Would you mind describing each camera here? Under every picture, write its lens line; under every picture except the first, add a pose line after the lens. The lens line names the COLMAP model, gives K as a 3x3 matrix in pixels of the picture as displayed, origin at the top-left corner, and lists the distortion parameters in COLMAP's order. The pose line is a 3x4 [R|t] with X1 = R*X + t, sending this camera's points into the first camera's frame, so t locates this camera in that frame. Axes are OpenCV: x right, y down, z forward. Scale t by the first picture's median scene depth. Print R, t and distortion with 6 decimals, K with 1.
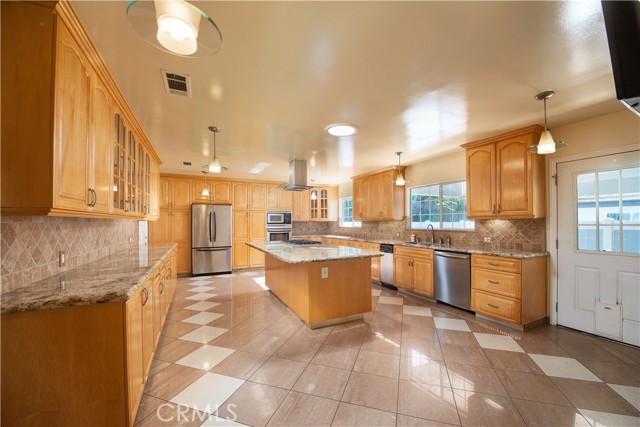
lens RADIAL K [[252.7, 0, 324.0], [0, 252.7, 220.3], [0, 0, 1]] dist [-0.014682, -0.001454]
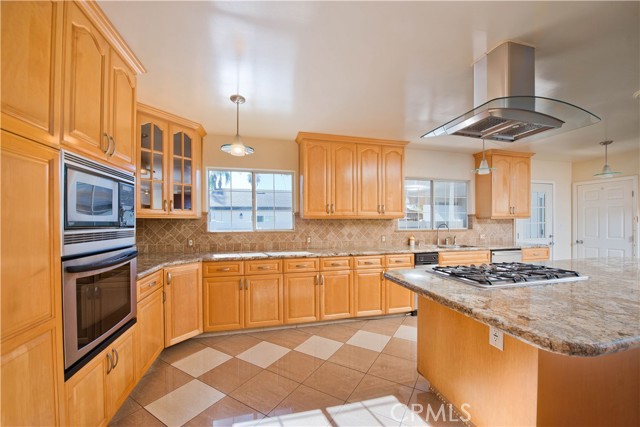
lens RADIAL K [[252.7, 0, 325.3], [0, 252.7, 222.1], [0, 0, 1]] dist [-0.014682, -0.001454]
pose [[0.217762, 0.001288, 0.976001, -0.411725], [-0.005900, 0.999983, -0.000004, 0.009697], [-0.975984, -0.005757, 0.217766, 0.931024]]
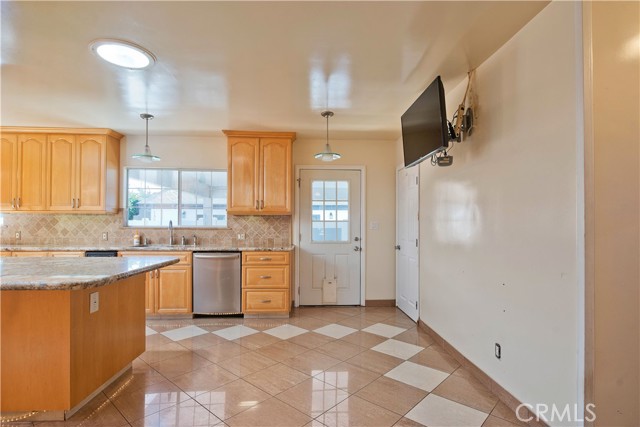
lens RADIAL K [[327.8, 0, 317.4], [0, 327.8, 222.6], [0, 0, 1]] dist [0.000255, -0.001451]
pose [[0.413088, 0.012234, 0.910609, -0.228920], [-0.015535, 0.999859, -0.006385, 0.017429], [-0.910559, -0.011509, 0.413220, 0.143869]]
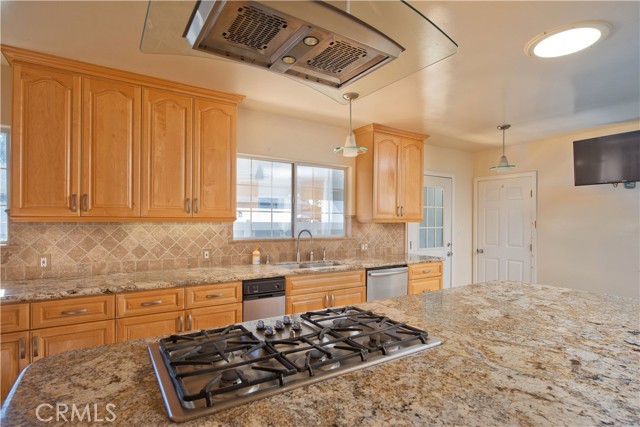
lens RADIAL K [[327.8, 0, 322.7], [0, 327.8, 223.8], [0, 0, 1]] dist [0.000255, -0.001451]
pose [[-0.092044, -0.009678, 0.995708, -0.263851], [-0.015787, 0.999841, 0.008259, -0.003884], [-0.995630, -0.014959, -0.092182, 0.790834]]
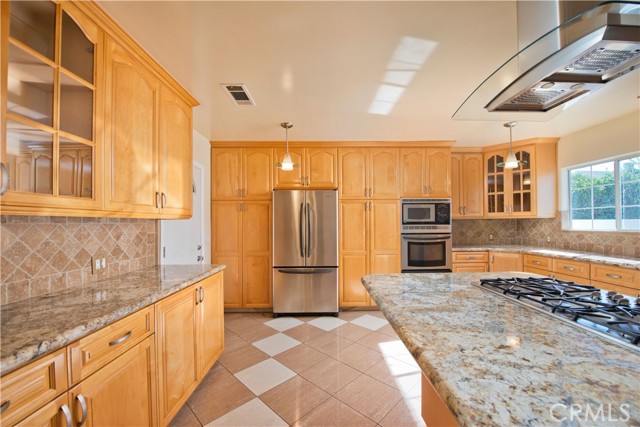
lens RADIAL K [[252.7, 0, 326.5], [0, 252.7, 222.6], [0, 0, 1]] dist [-0.014682, -0.001454]
pose [[0.898592, -0.004207, -0.438765, -0.161205], [0.008873, 0.999924, 0.008585, 0.005526], [0.438696, -0.011607, 0.898561, 0.540756]]
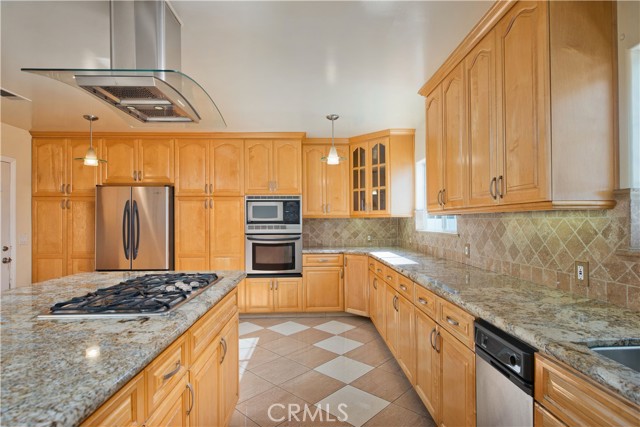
lens RADIAL K [[327.8, 0, 319.3], [0, 327.8, 219.4], [0, 0, 1]] dist [0.000255, -0.001451]
pose [[0.906076, -0.004225, -0.423095, 0.188946], [0.006612, 0.999969, 0.004174, 0.005287], [0.423064, -0.006580, 0.906076, 0.584085]]
